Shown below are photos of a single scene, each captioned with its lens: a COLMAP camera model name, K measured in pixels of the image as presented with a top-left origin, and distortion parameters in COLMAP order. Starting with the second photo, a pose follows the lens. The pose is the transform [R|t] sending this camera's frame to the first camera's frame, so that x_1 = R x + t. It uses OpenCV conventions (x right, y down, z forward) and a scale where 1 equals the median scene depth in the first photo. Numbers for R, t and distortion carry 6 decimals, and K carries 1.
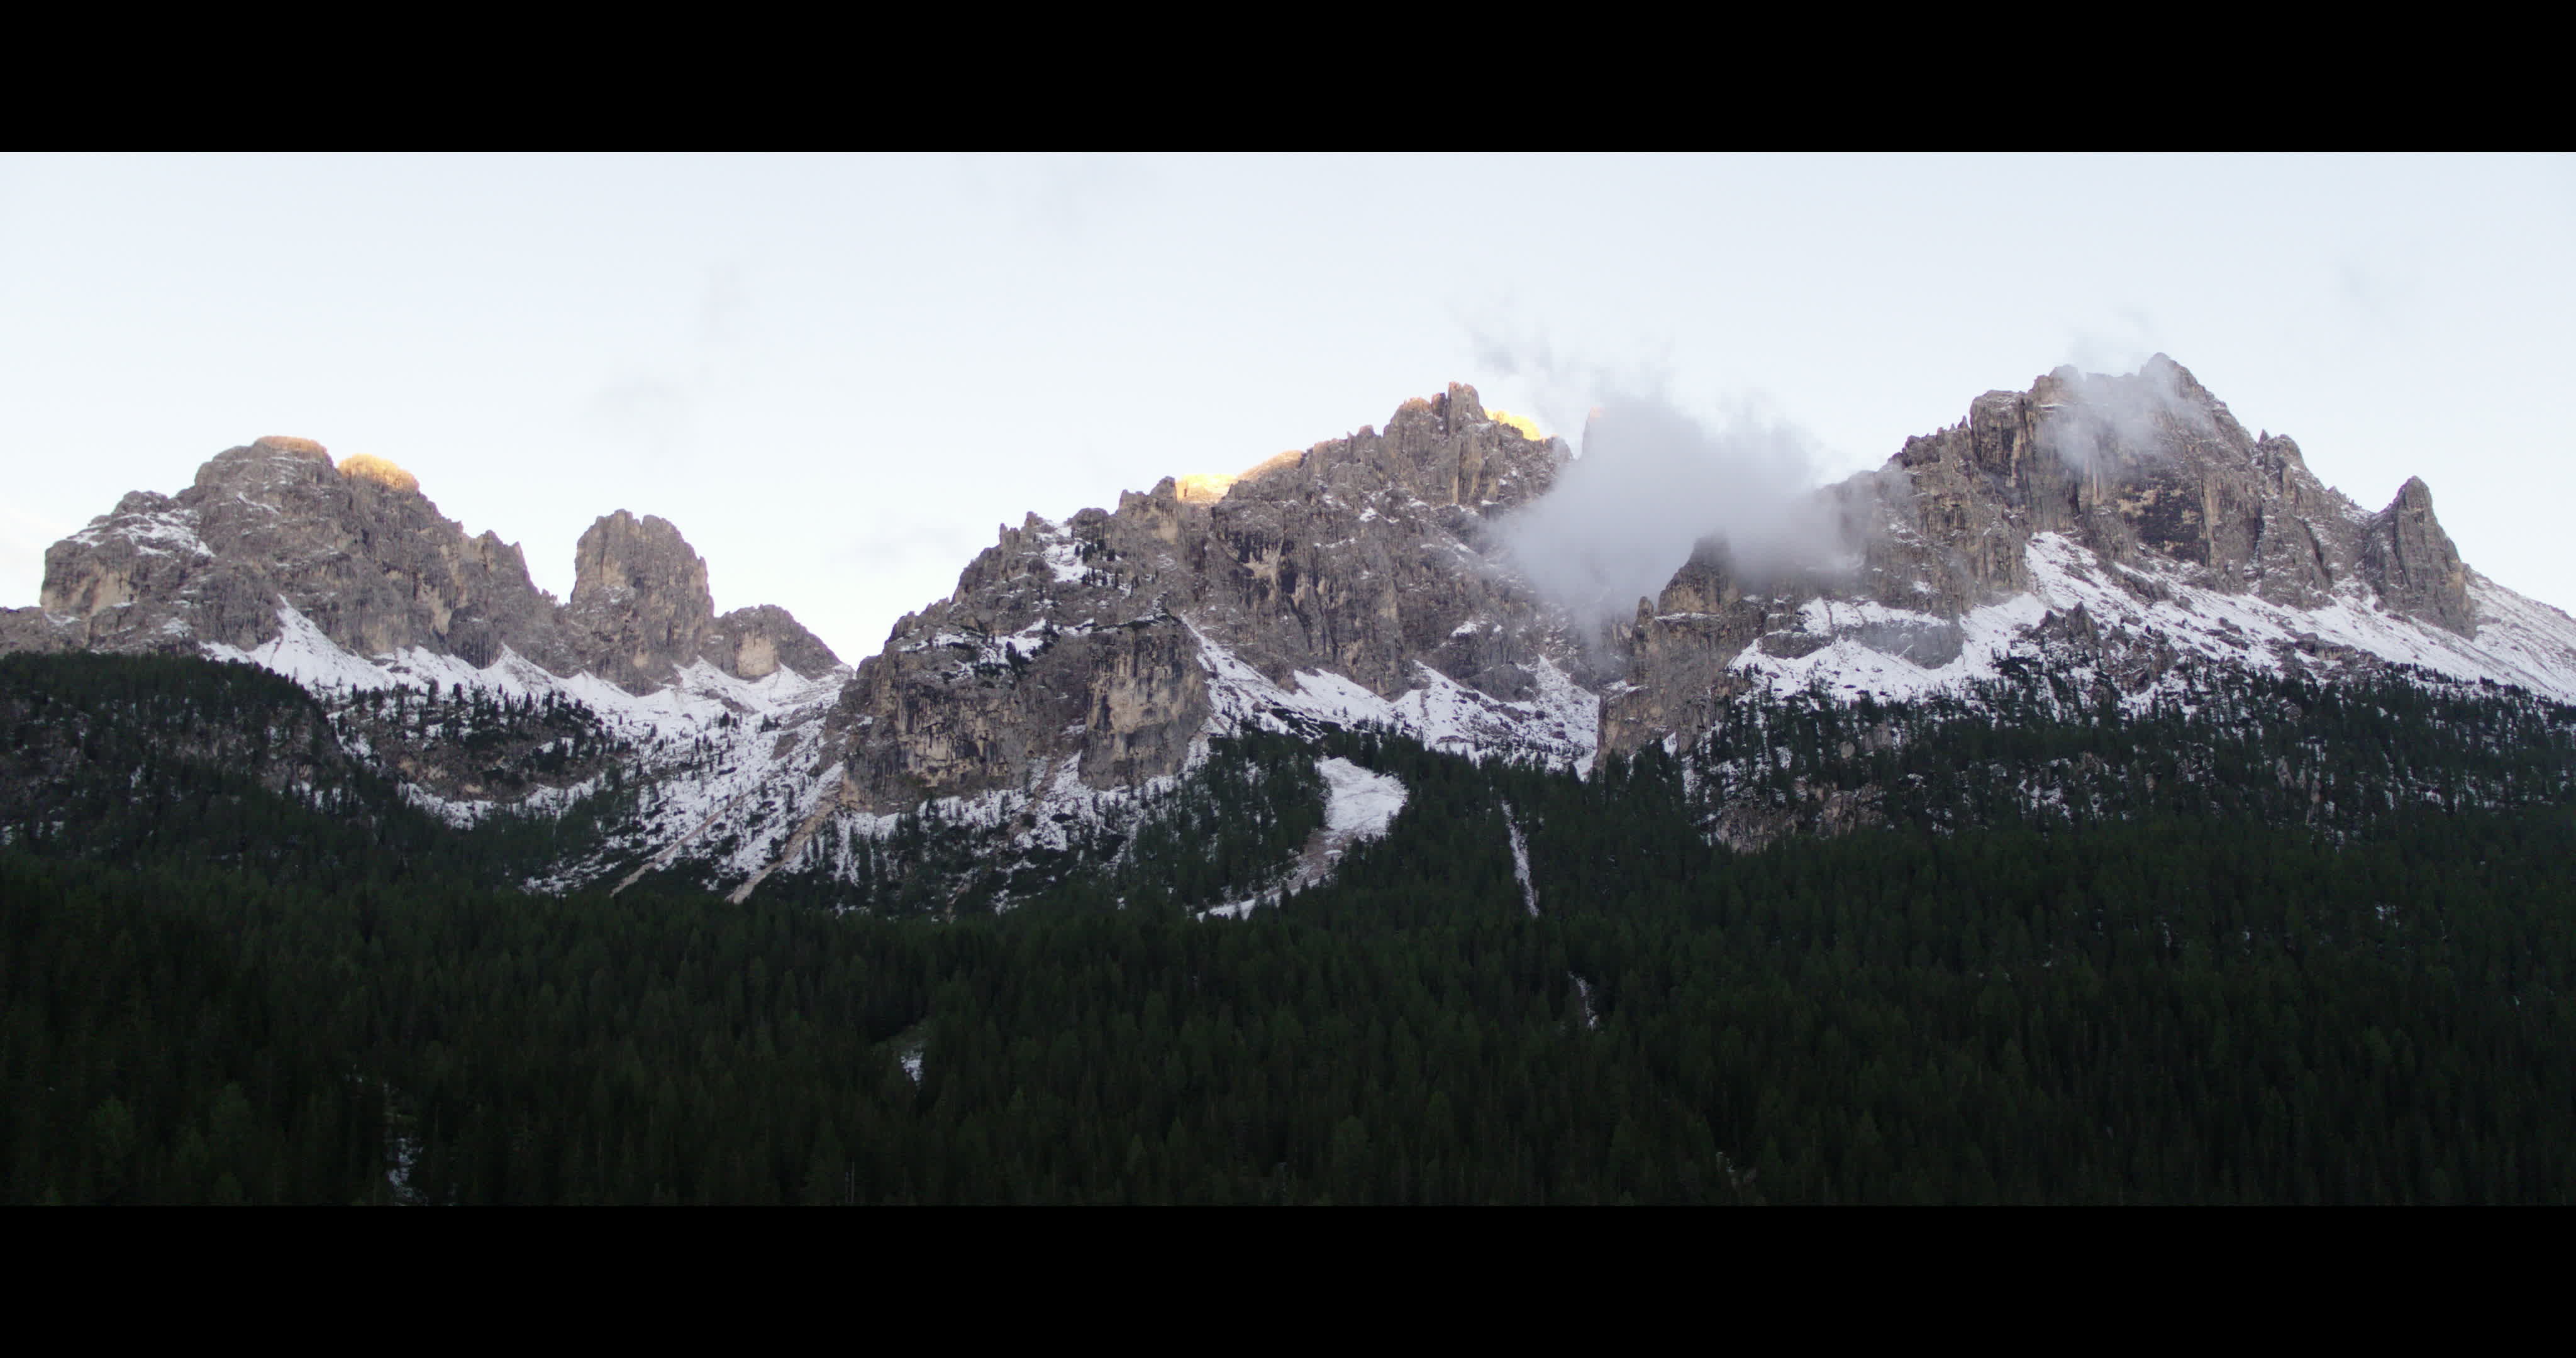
lens RADIAL K [[2215.2, 0, 1319.4], [0, 2215.2, 684.6], [0, 0, 1]] dist [-0.219840, 0.104034]
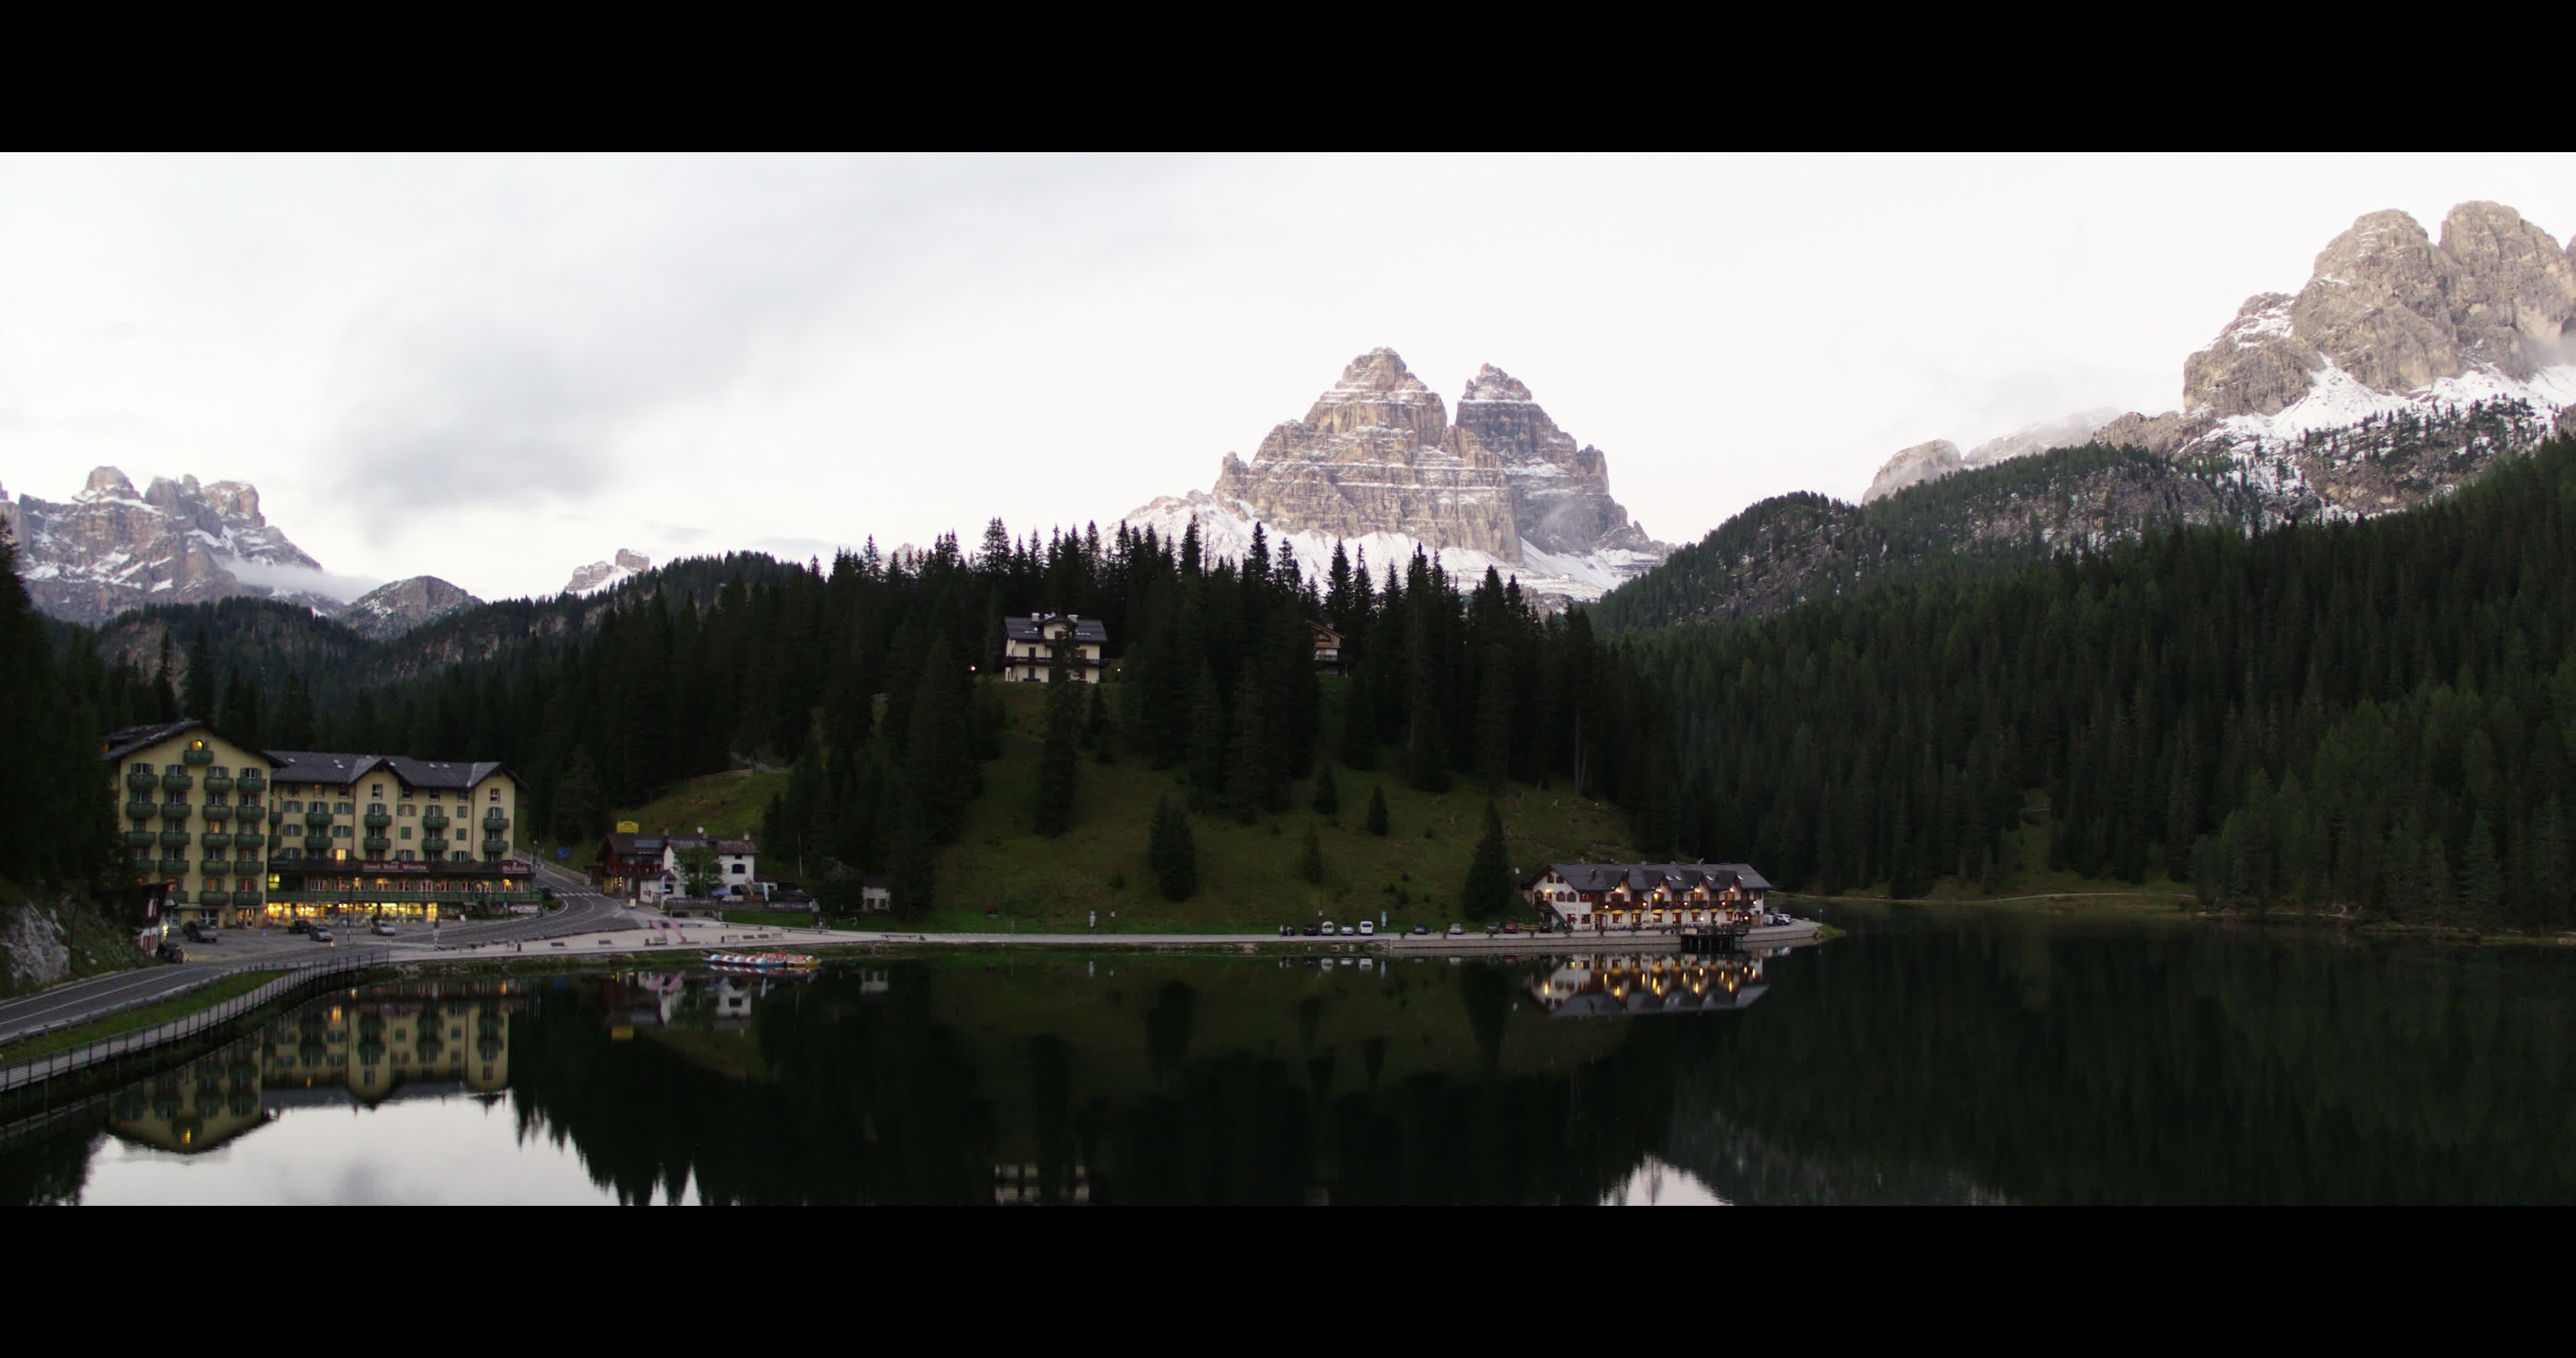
lens RADIAL K [[2215.2, 0, 1333.7], [0, 2215.2, 668.7], [0, 0, 1]] dist [-0.219840, 0.104034]
pose [[0.248142, -0.078089, -0.965571, 0.541852], [0.188481, 0.981589, -0.030947, 0.065612], [0.950211, -0.174313, 0.258292, 0.158789]]
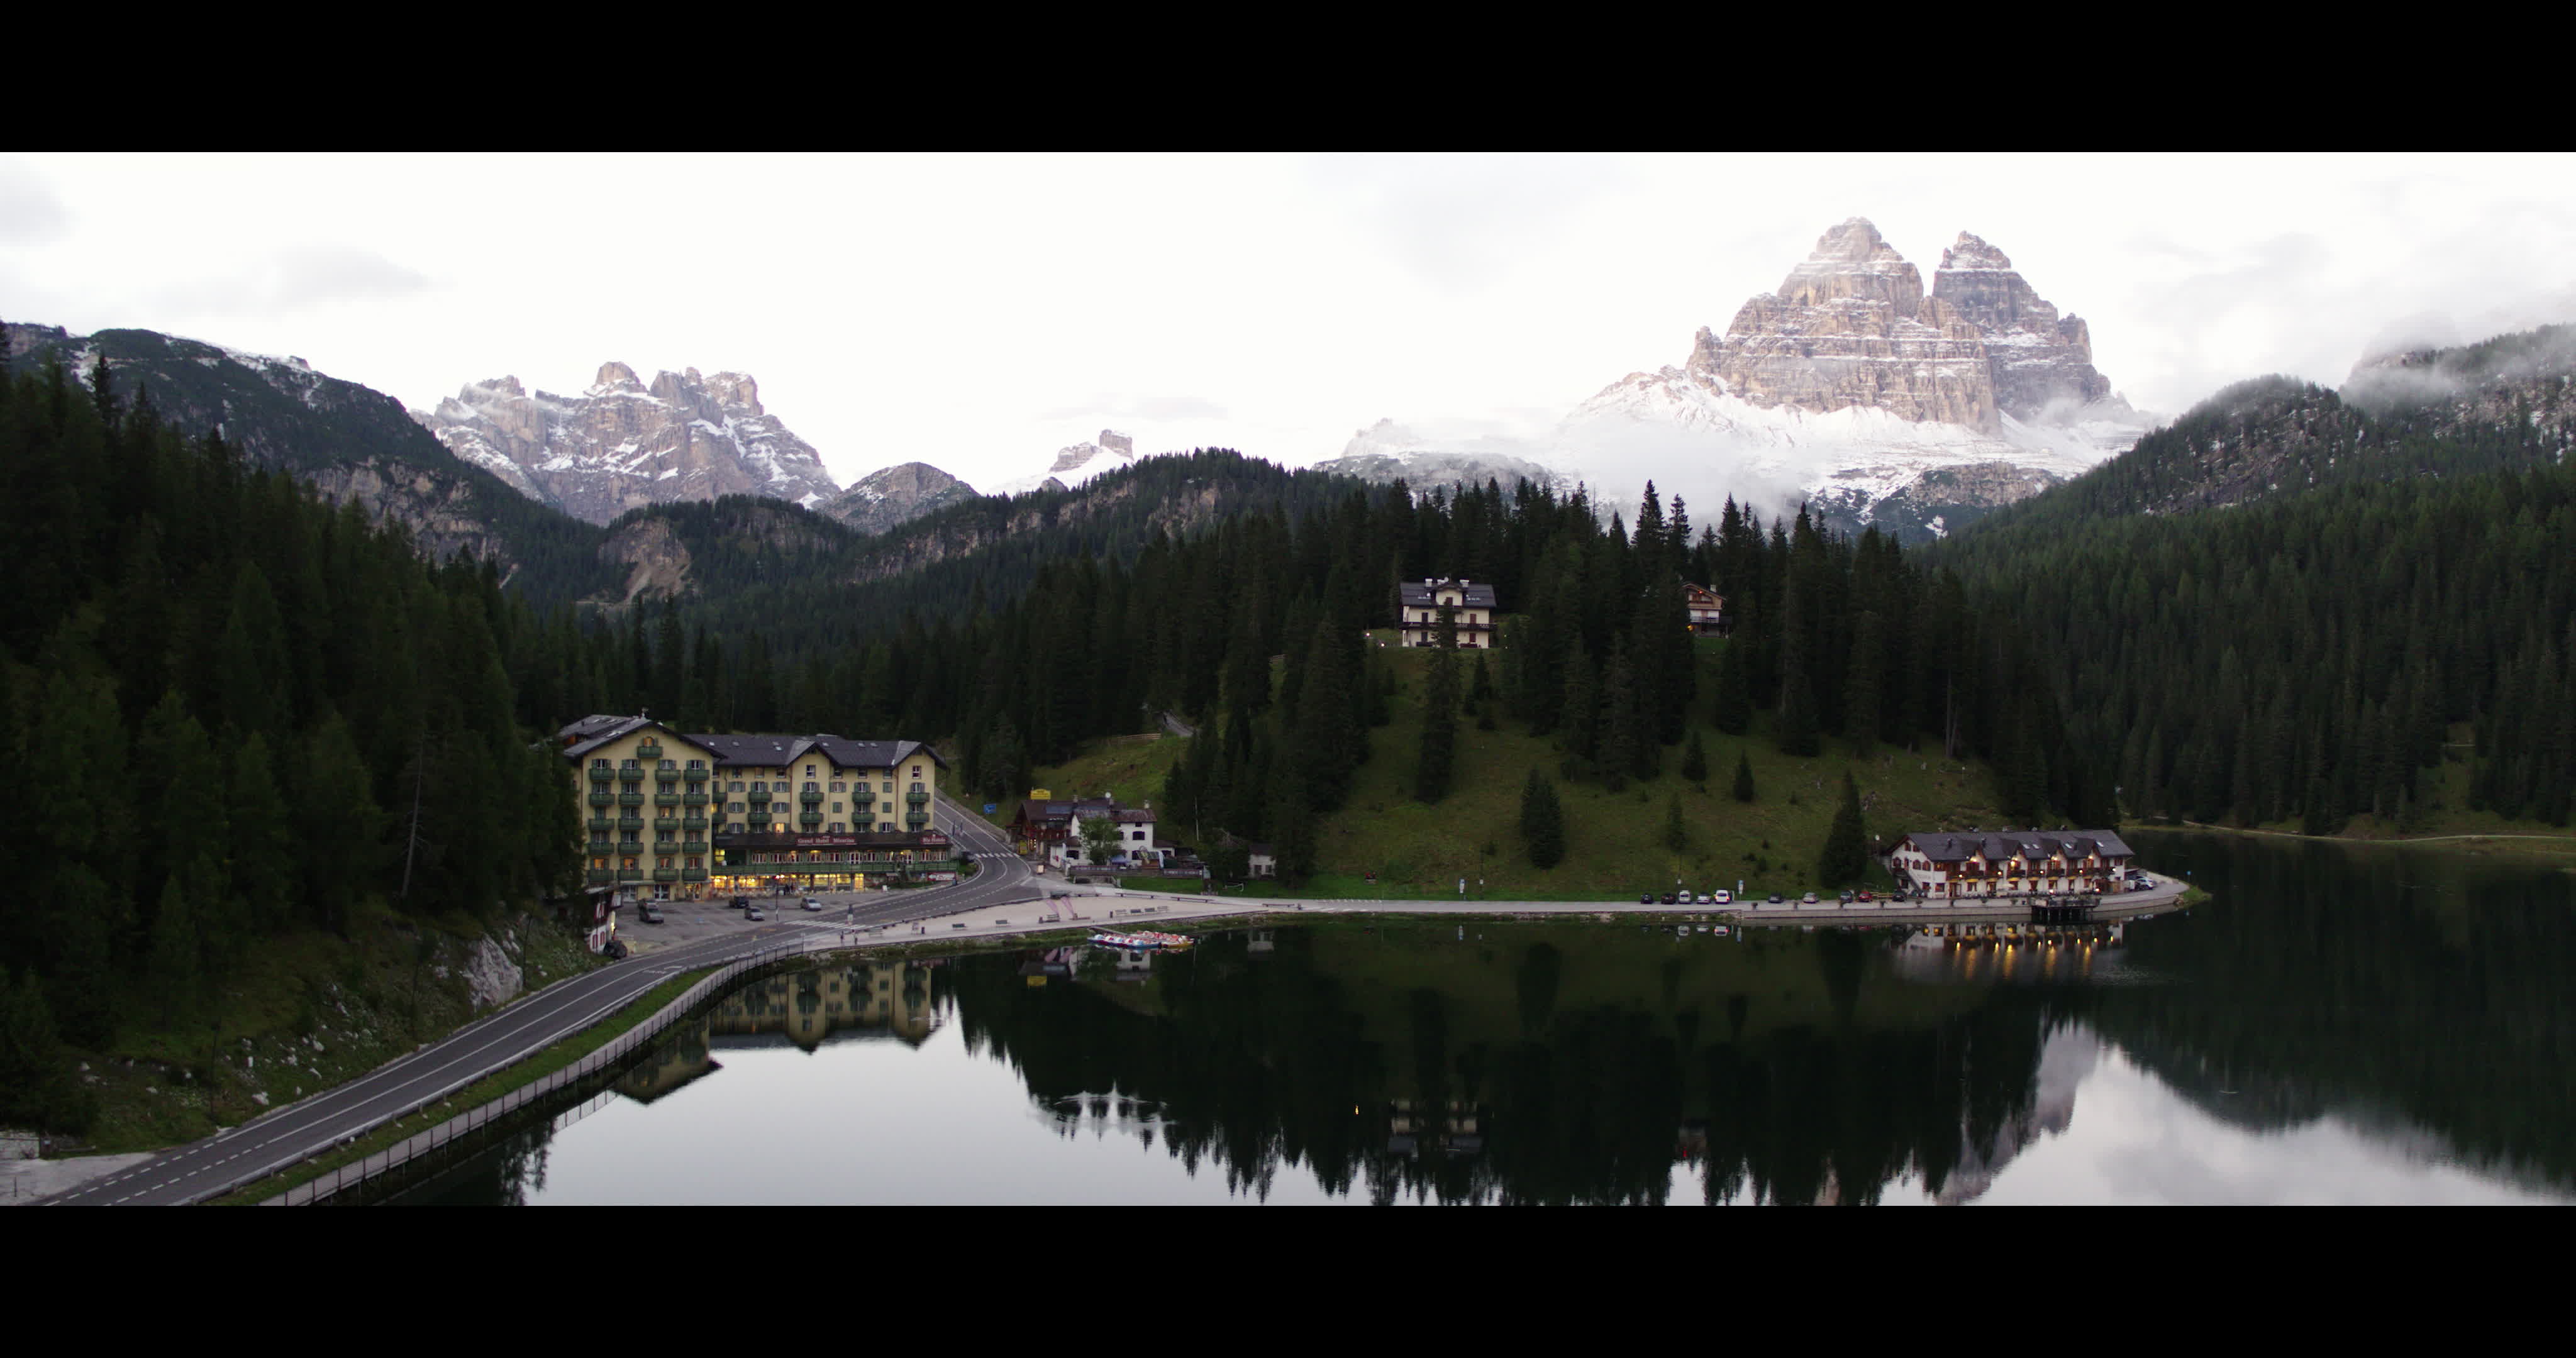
lens RADIAL K [[2215.2, 0, 1338.4], [0, 2215.2, 666.9], [0, 0, 1]] dist [-0.219840, 0.104034]
pose [[0.036114, -0.020981, -0.999127, 0.554811], [0.185229, 0.982597, -0.013939, 0.058333], [0.982032, -0.184564, 0.039372, 0.168081]]
